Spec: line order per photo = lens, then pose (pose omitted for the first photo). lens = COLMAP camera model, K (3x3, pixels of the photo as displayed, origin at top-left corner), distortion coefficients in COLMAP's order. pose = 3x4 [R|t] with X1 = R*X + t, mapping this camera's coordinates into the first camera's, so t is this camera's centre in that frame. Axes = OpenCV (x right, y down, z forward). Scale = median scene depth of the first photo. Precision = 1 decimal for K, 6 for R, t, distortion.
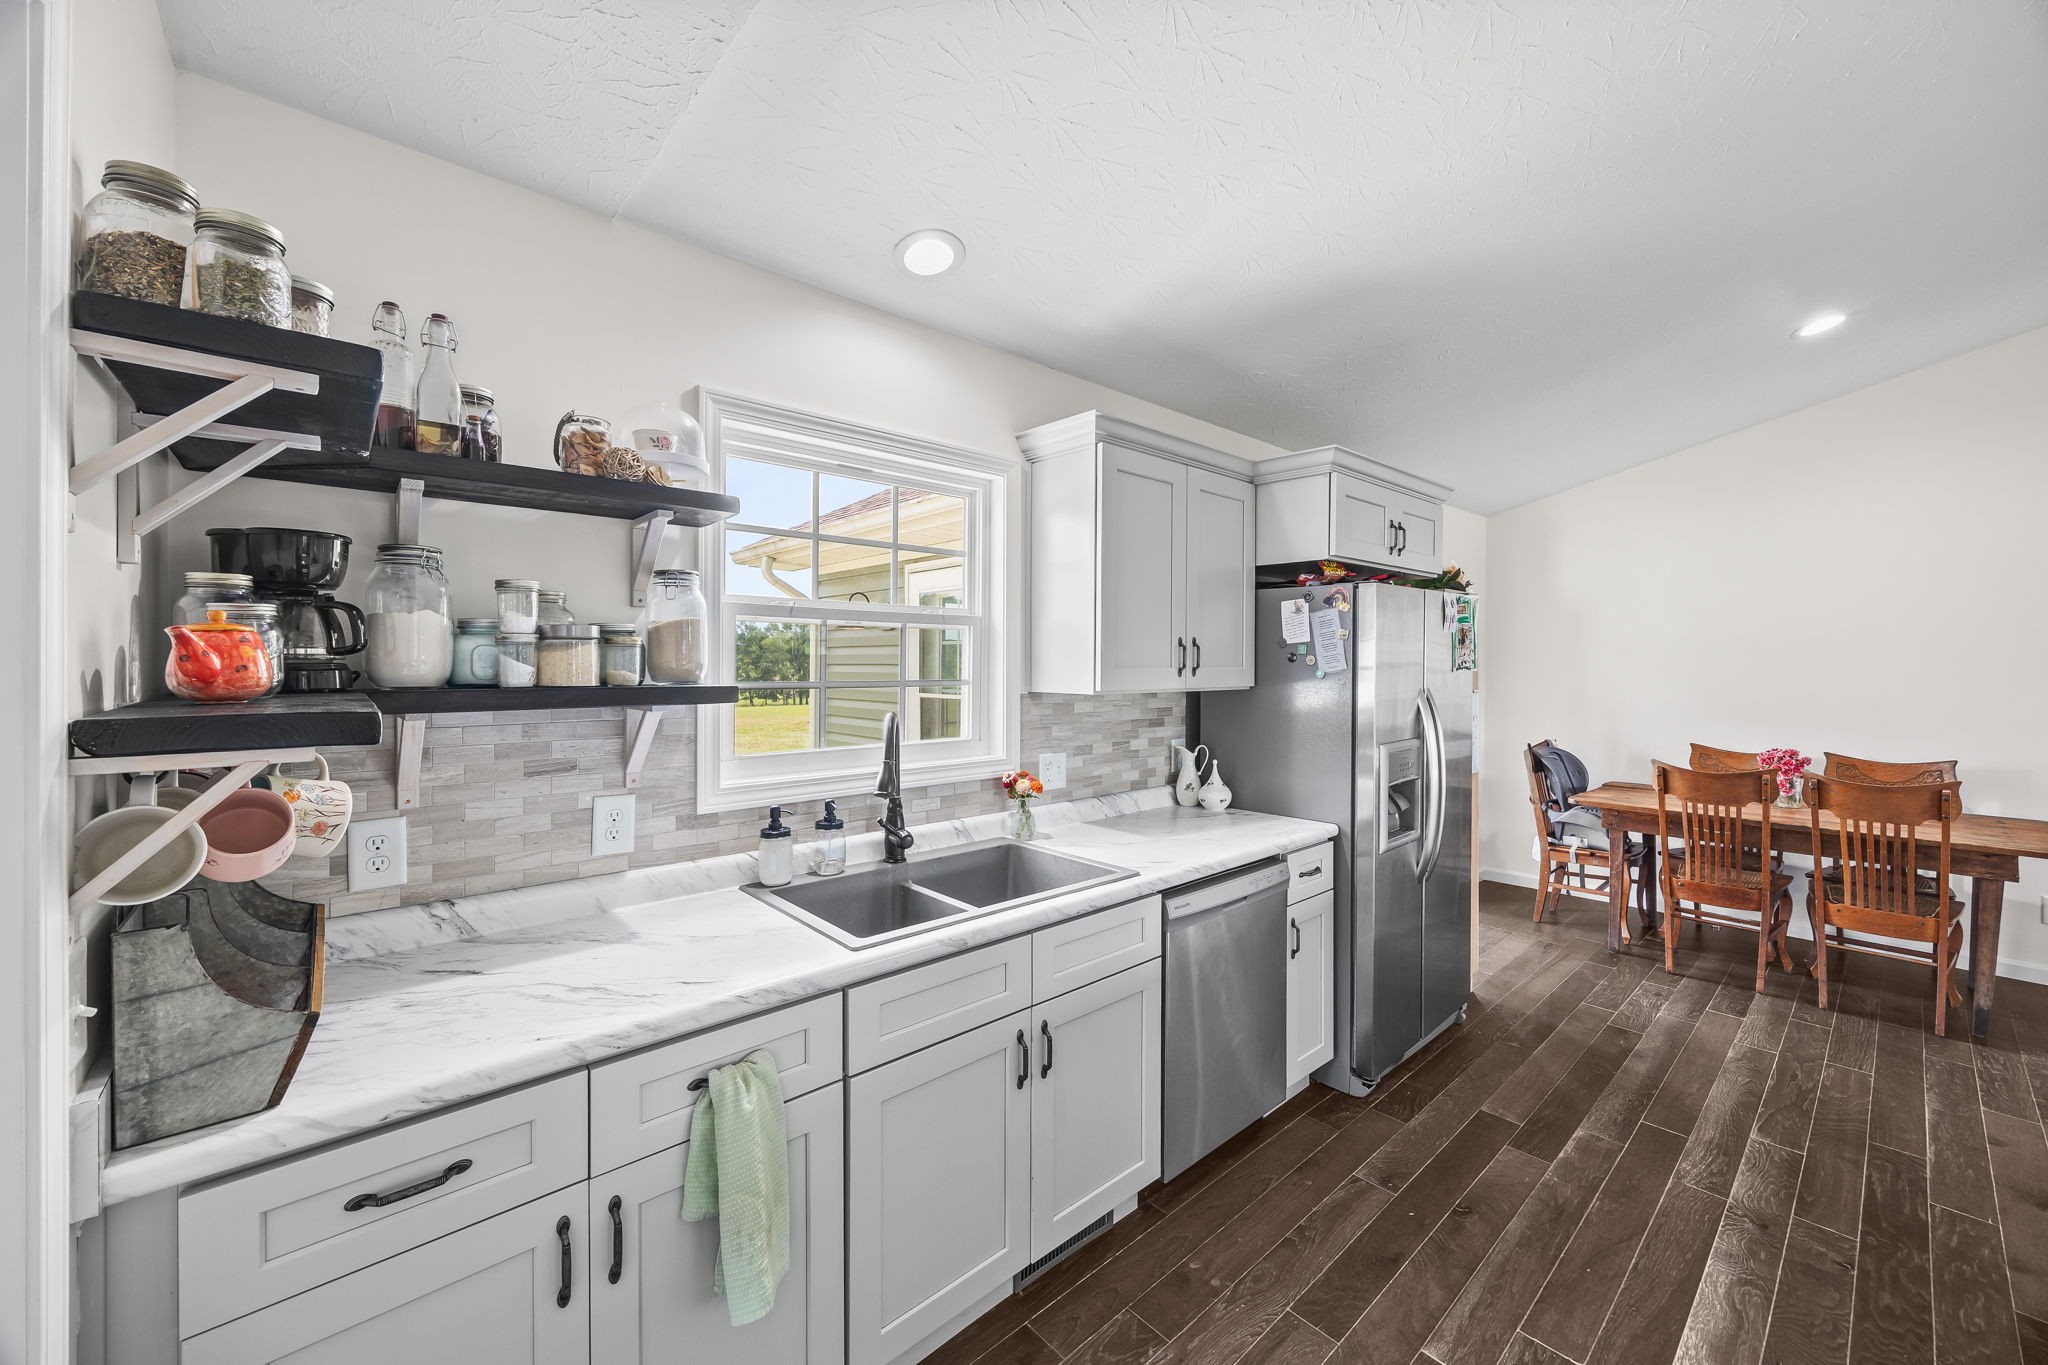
lens RADIAL K [[780.7, 0, 1034.7], [0, 780.7, 668.1], [0, 0, 1]] dist [-0.002995, 0.000257]
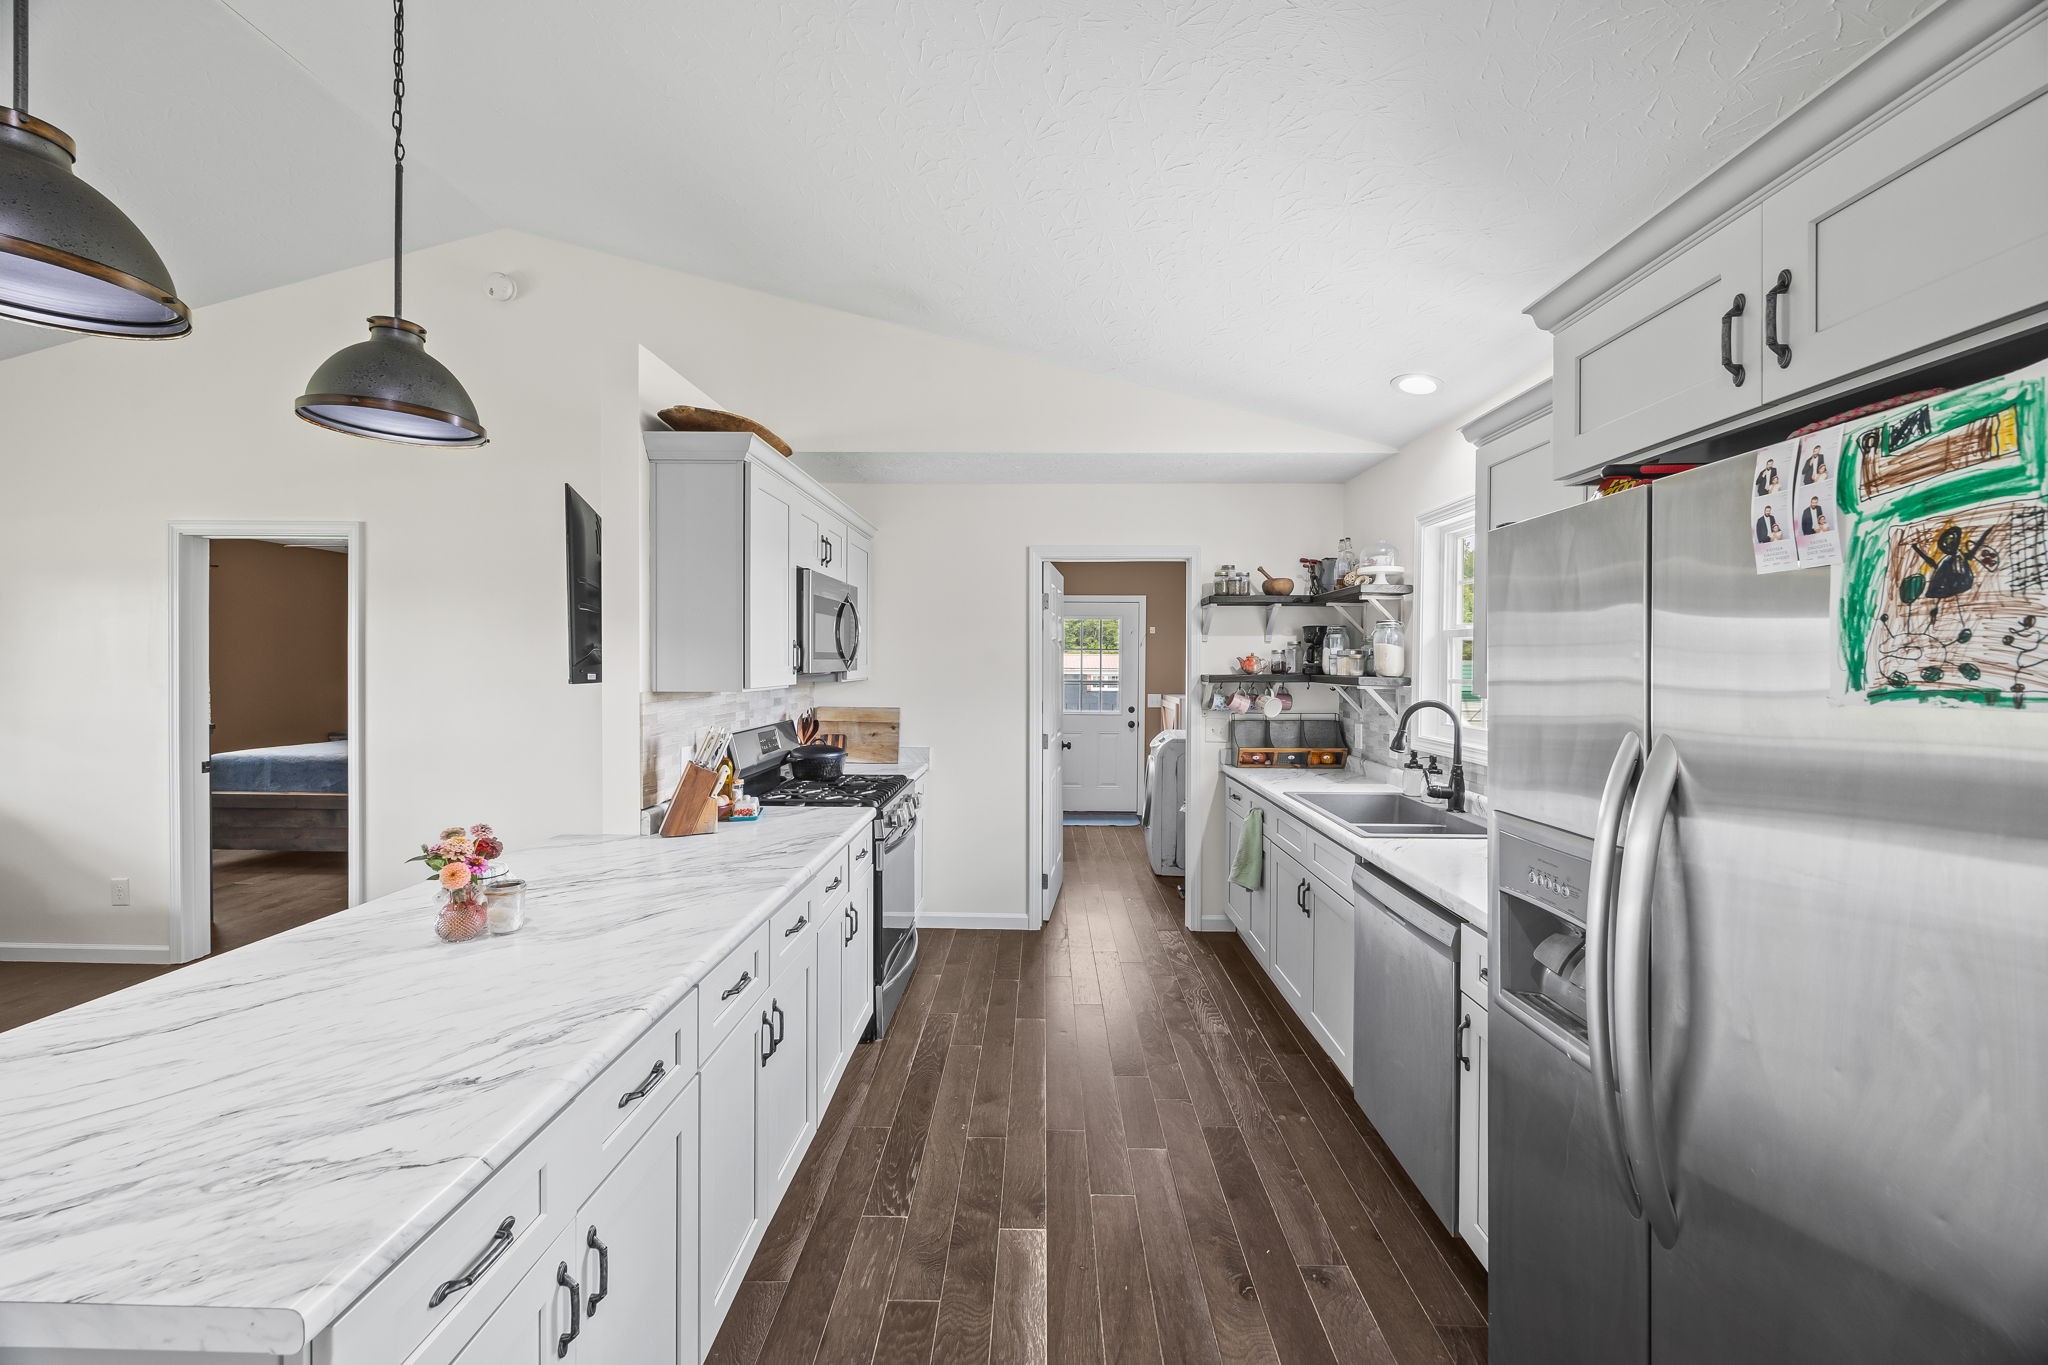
lens RADIAL K [[780.7, 0, 1027.0], [0, 780.7, 673.4], [0, 0, 1]] dist [-0.002995, 0.000257]
pose [[-0.681386, 0.004326, -0.731912, 1.389078], [-0.013267, 0.999745, 0.018260, -0.010356], [0.731804, 0.022153, -0.681155, 1.434818]]
